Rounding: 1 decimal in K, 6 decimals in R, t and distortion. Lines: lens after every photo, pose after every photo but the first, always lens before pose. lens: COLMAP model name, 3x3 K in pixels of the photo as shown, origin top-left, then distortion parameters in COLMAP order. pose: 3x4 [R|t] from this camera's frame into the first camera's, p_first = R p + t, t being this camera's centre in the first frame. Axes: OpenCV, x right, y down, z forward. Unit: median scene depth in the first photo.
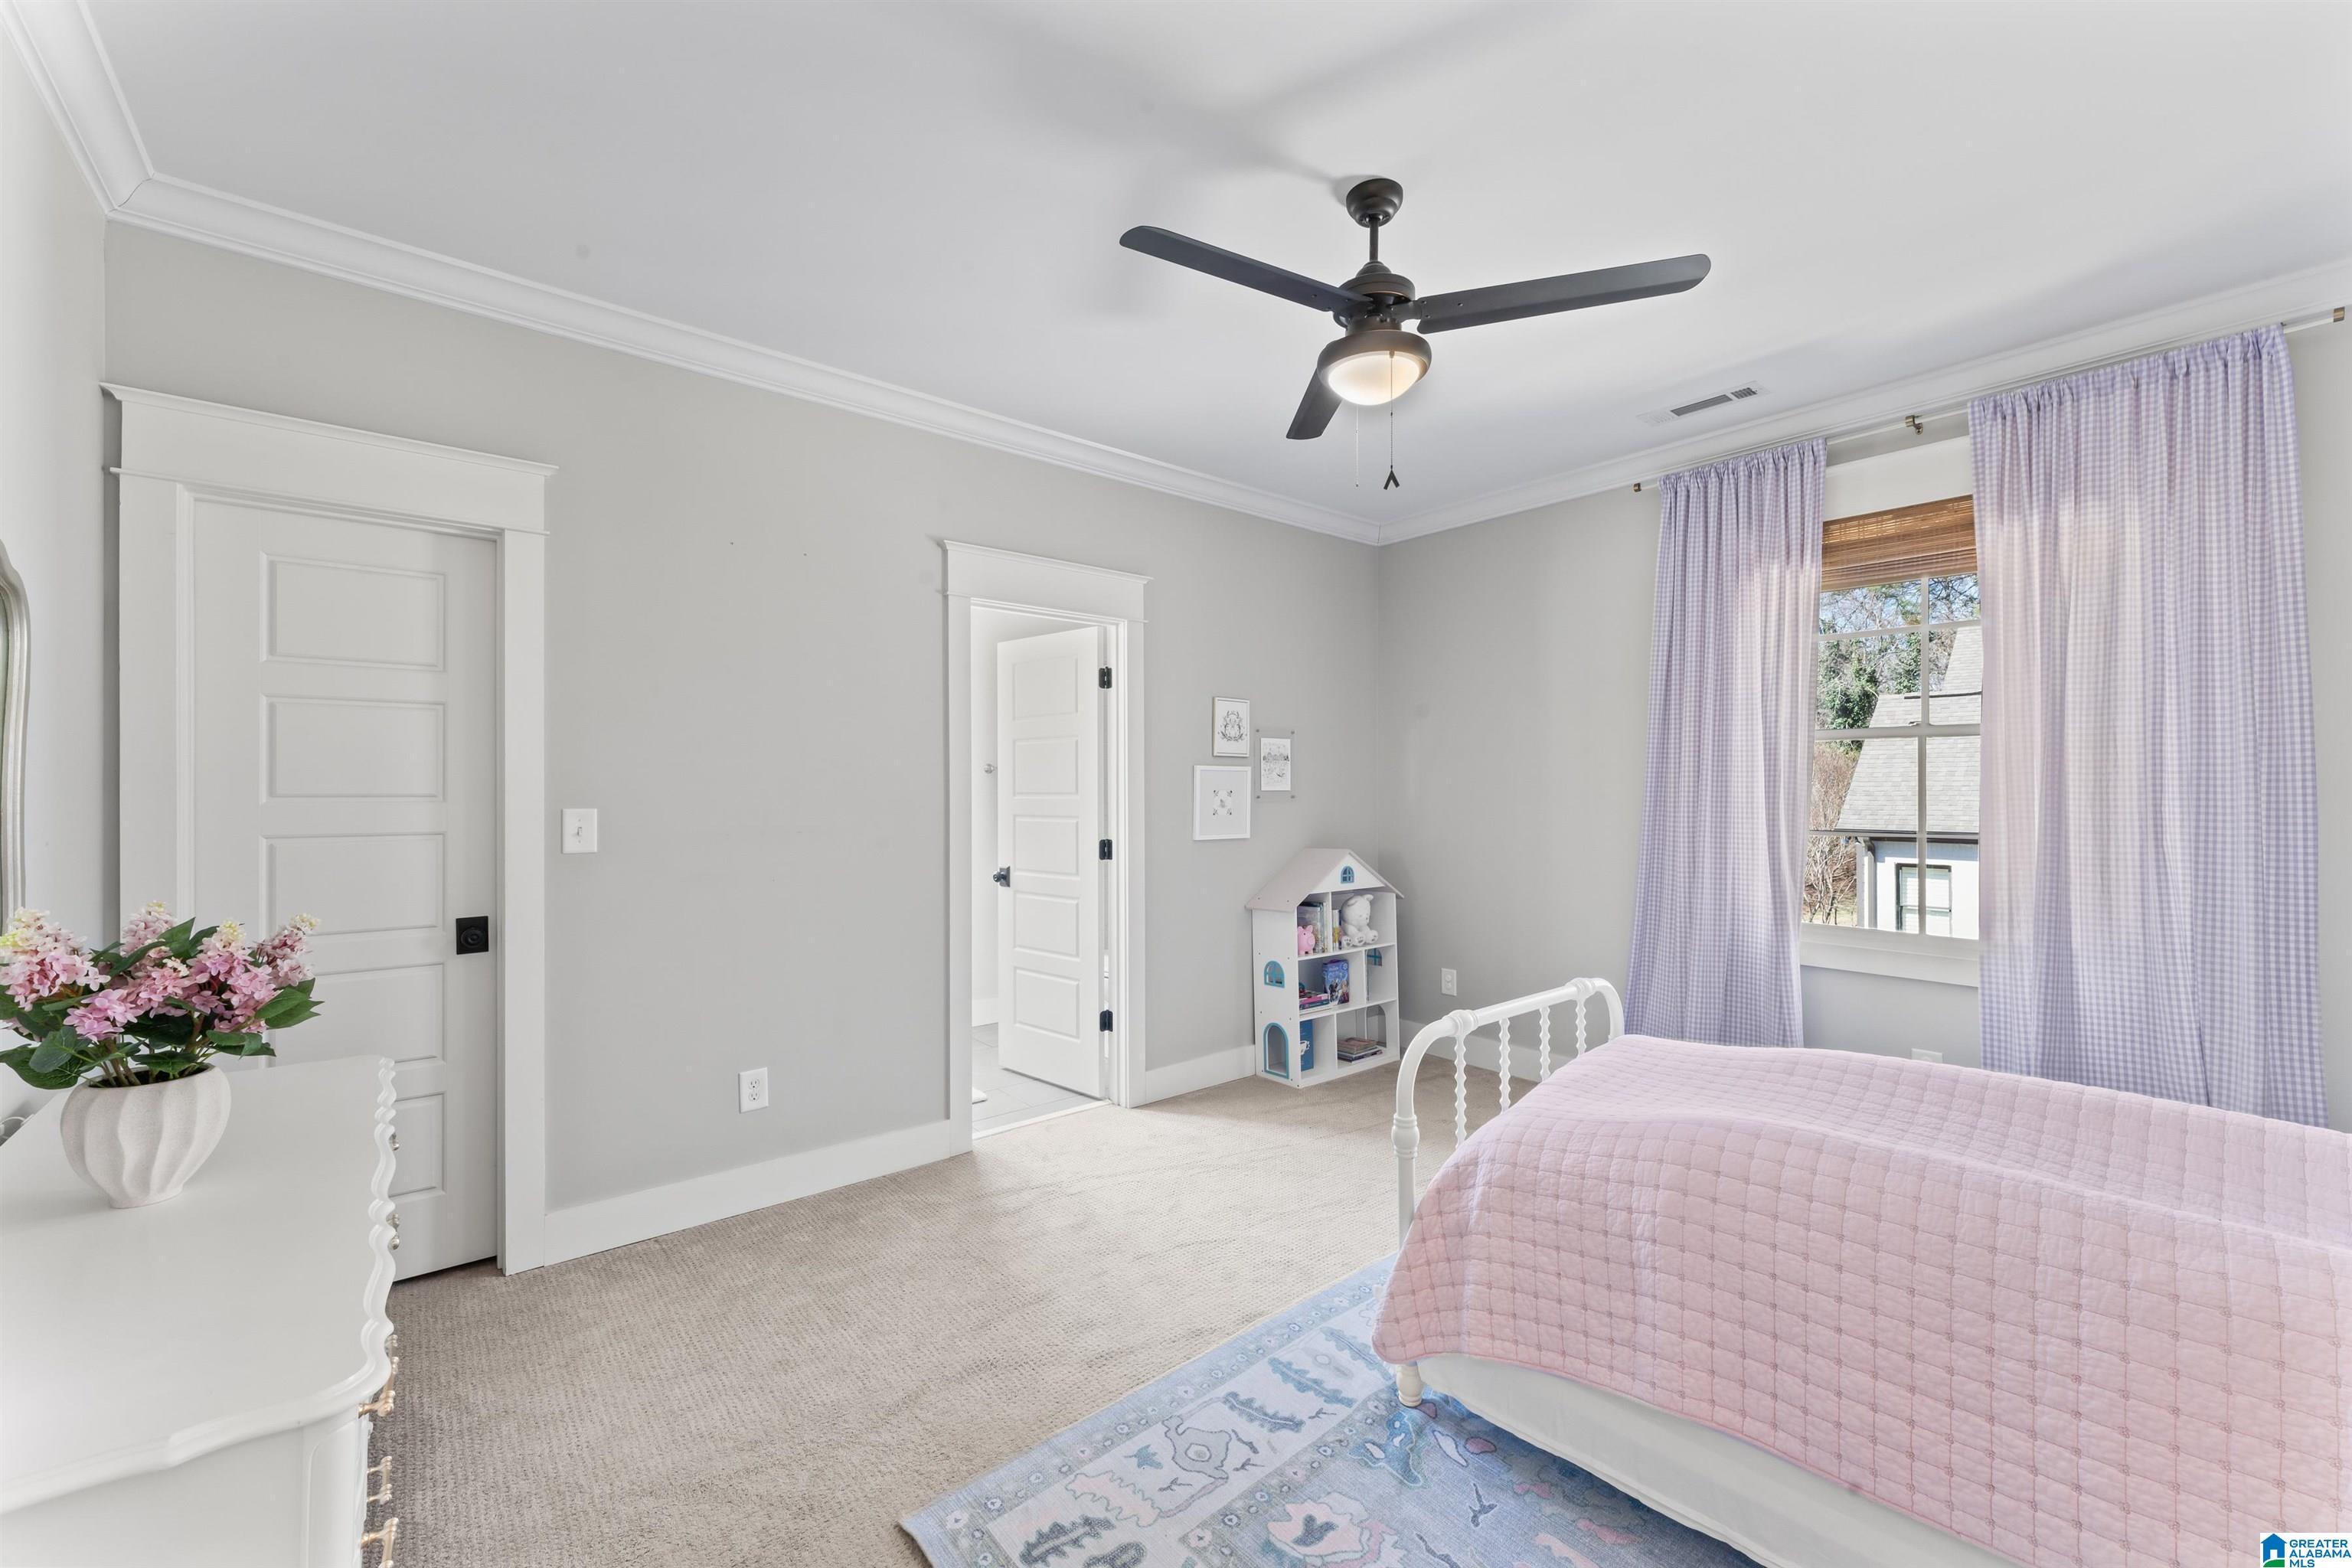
lens RADIAL K [[928.3, 0, 1178.7], [0, 928.3, 788.2], [0, 0, 1]] dist [-0.003265, -0.000043]
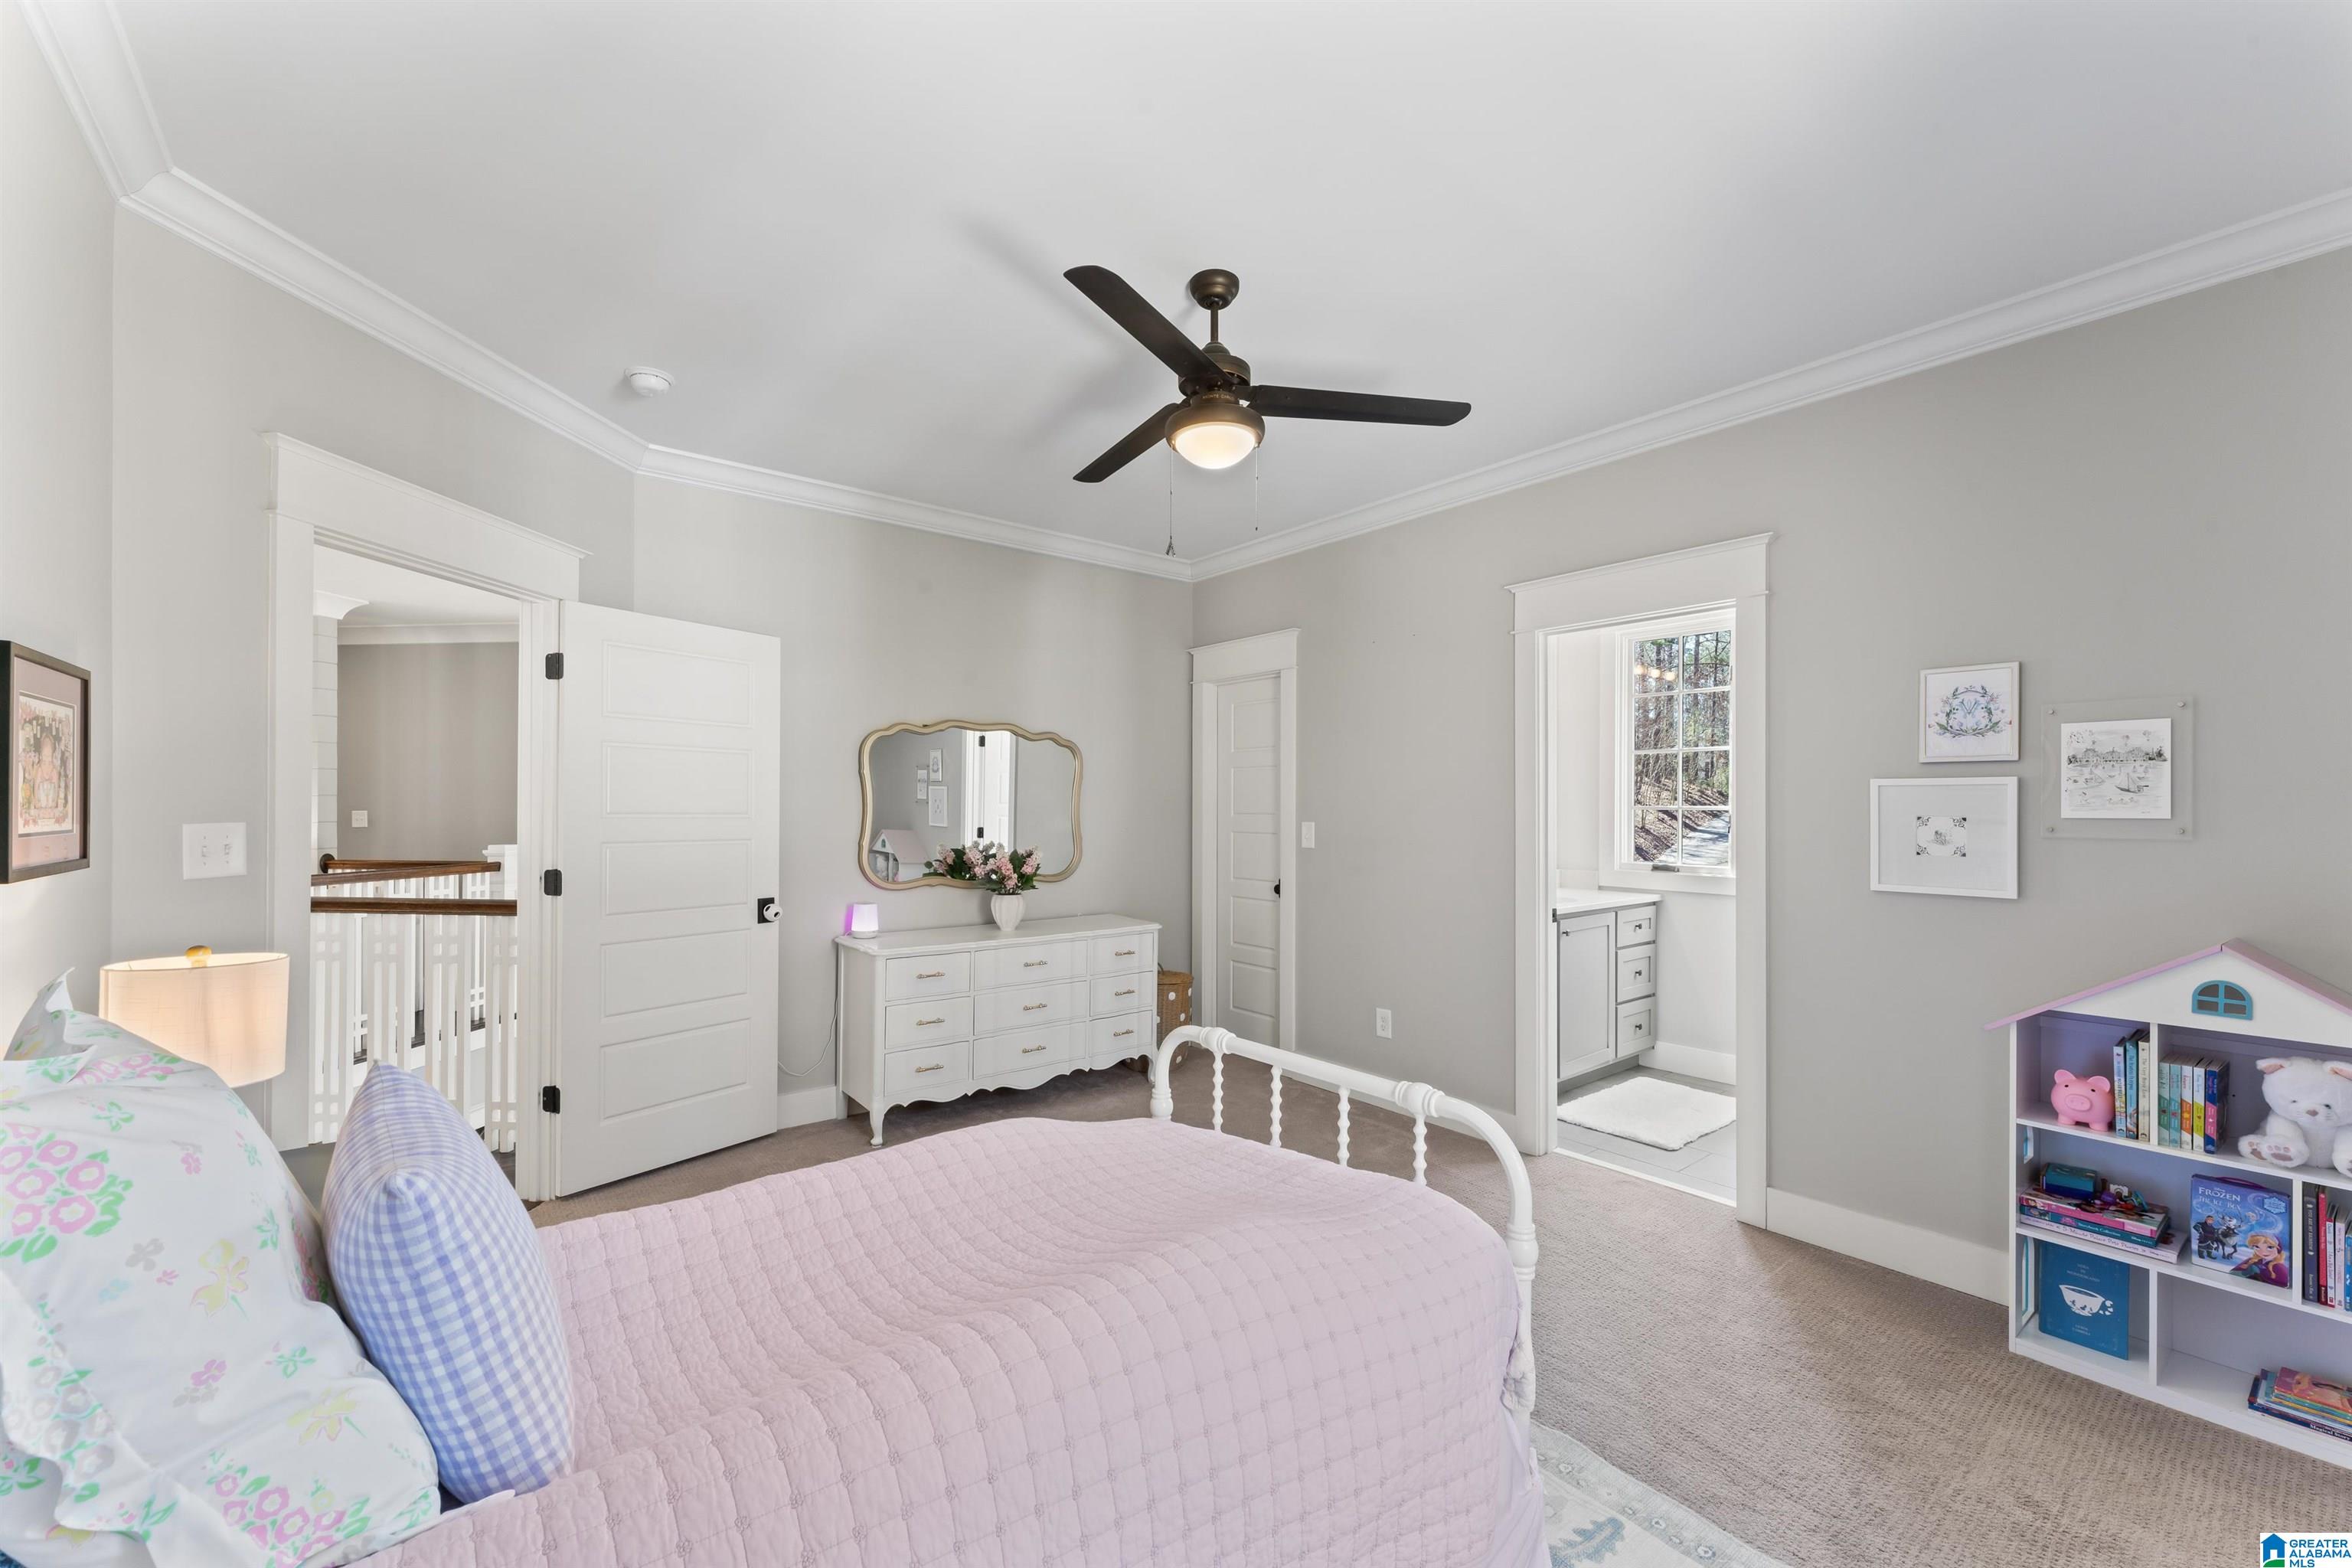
lens RADIAL K [[928.3, 0, 1184.6], [0, 928.3, 801.3], [0, 0, 1]] dist [-0.003265, -0.000043]
pose [[-0.008696, -0.009116, -0.999921, 0.677150], [-0.005141, 0.999946, -0.009071, 0.000234], [0.999949, 0.005062, -0.008742, 0.494925]]
